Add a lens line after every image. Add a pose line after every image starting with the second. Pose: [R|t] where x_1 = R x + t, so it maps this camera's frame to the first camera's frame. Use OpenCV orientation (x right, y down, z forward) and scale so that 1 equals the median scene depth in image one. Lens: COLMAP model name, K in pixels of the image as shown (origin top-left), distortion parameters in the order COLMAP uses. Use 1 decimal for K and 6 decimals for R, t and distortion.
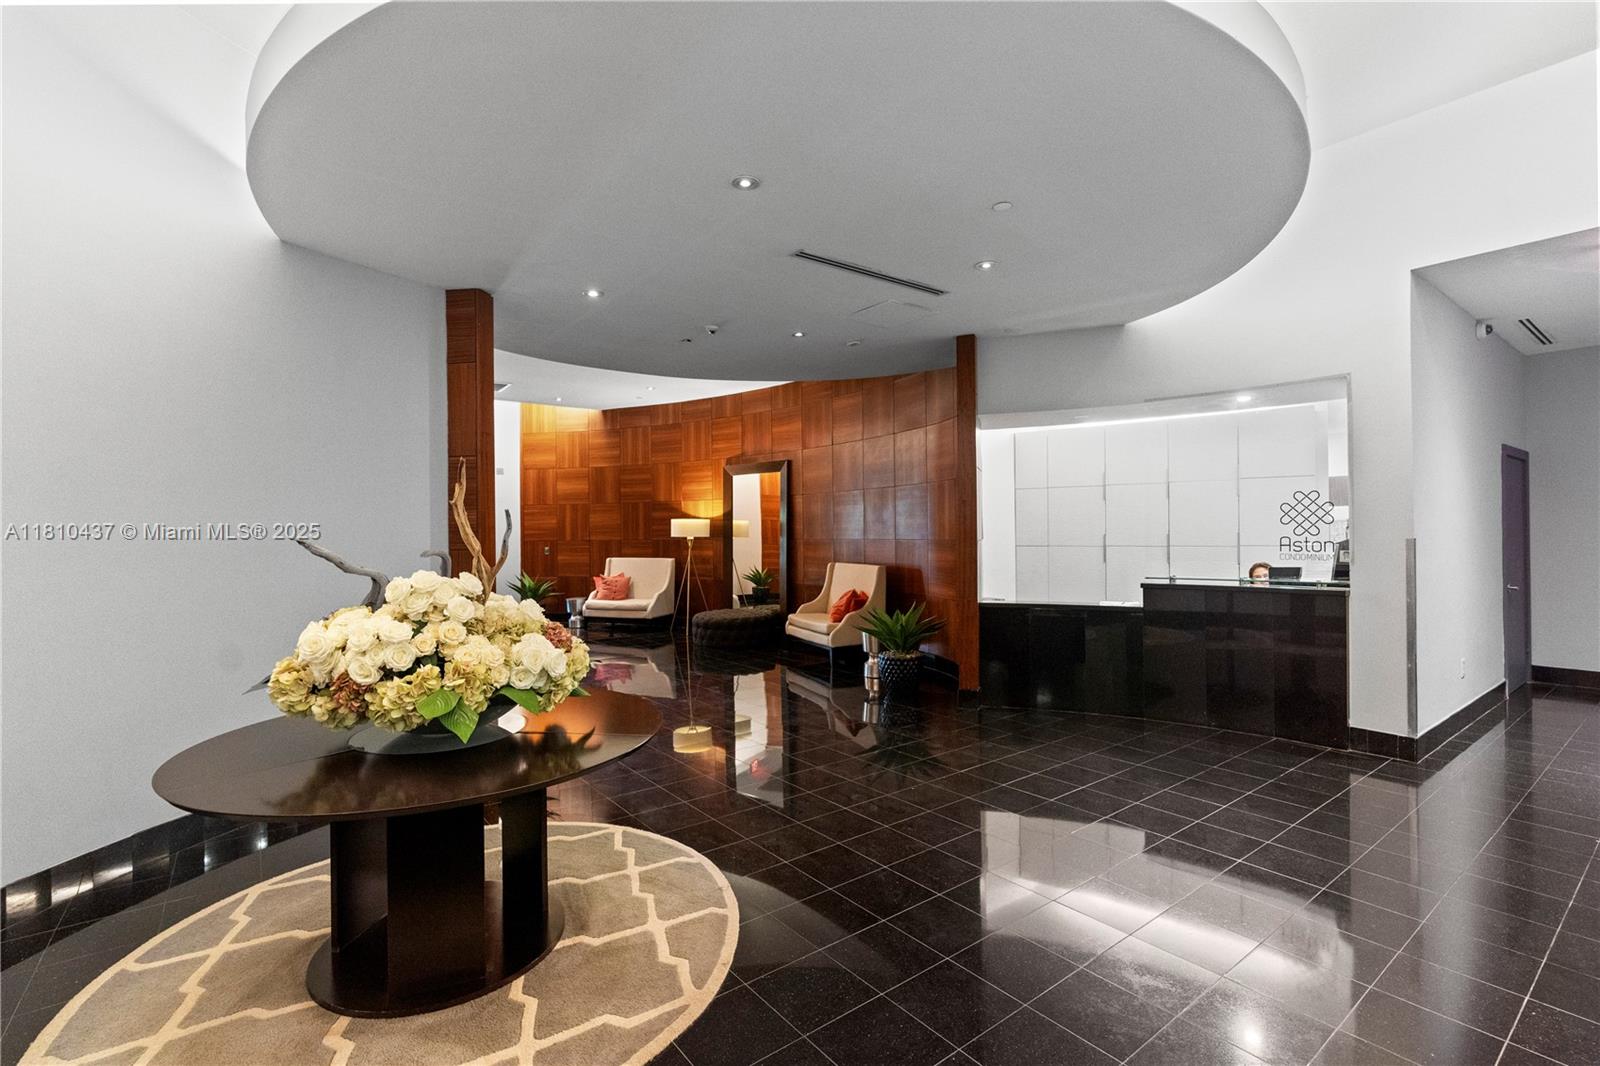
lens RADIAL K [[732.6, 0, 800.4], [0, 732.6, 525.8], [0, 0, 1]] dist [0.000242, -0.000202]
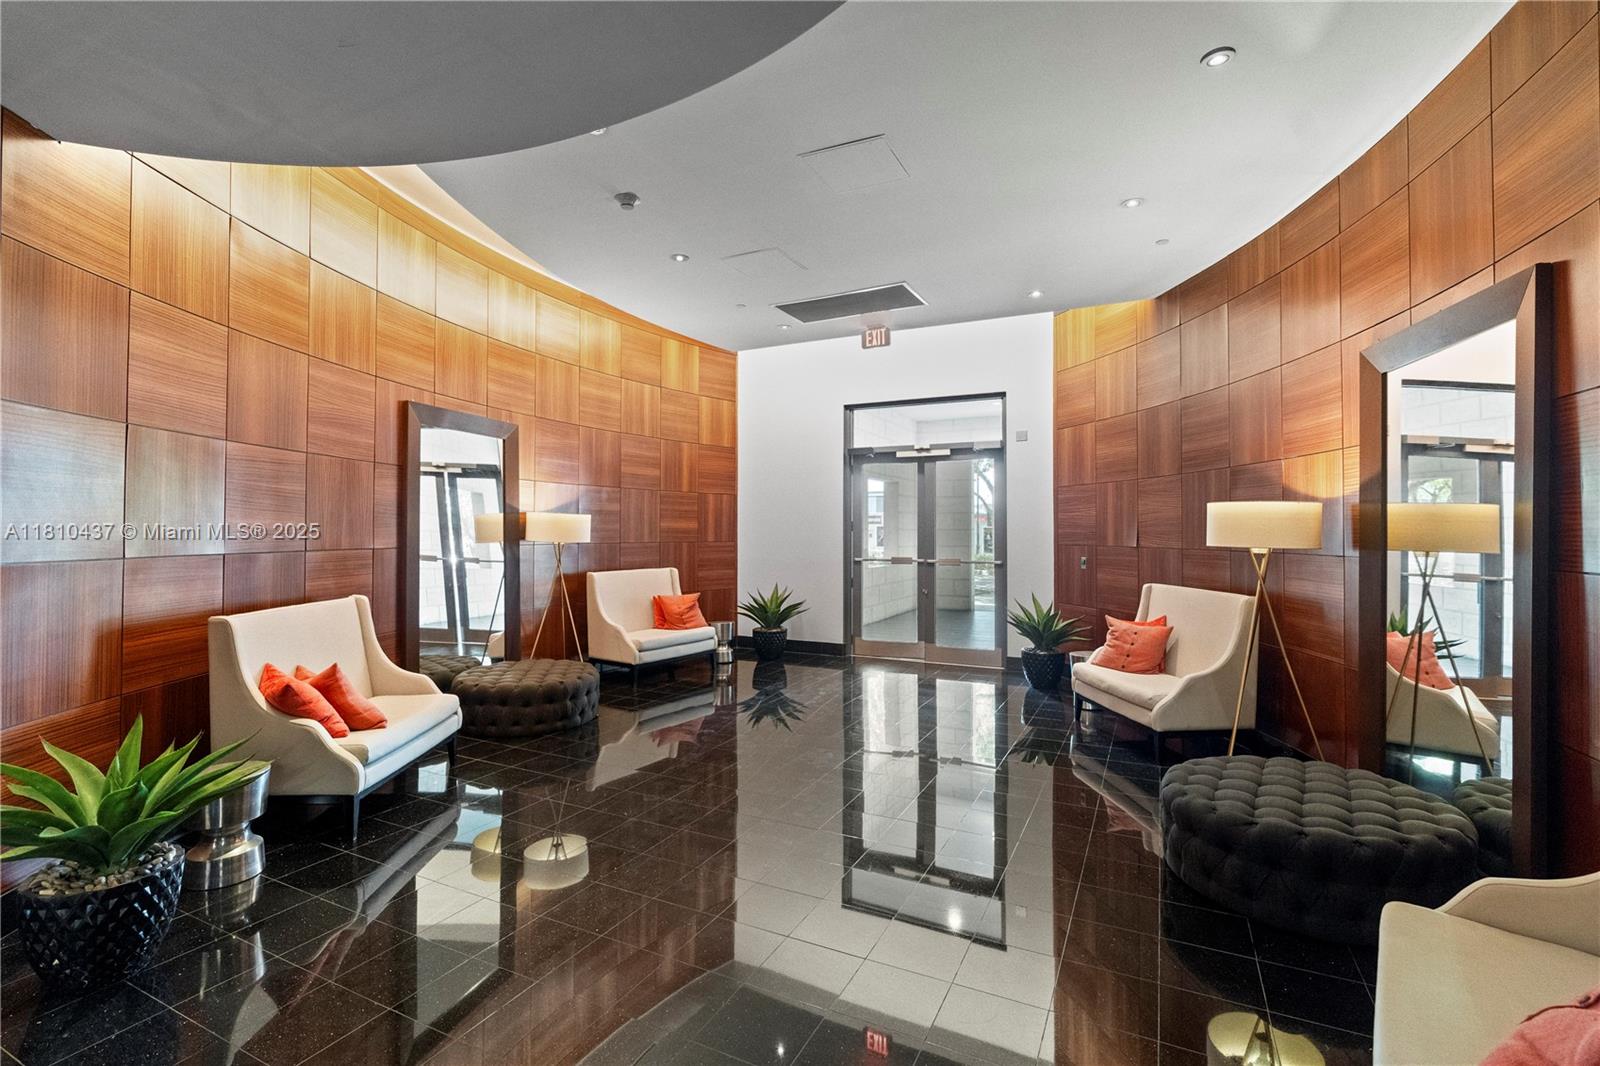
lens RADIAL K [[732.6, 0, 800.4], [0, 732.6, 525.8], [0, 0, 1]] dist [0.000242, -0.000202]
pose [[0.433453, 0.004471, -0.901165, 0.094299], [0.004325, 0.999966, 0.007041, -0.000644], [0.901166, -0.006949, 0.433419, 0.581711]]
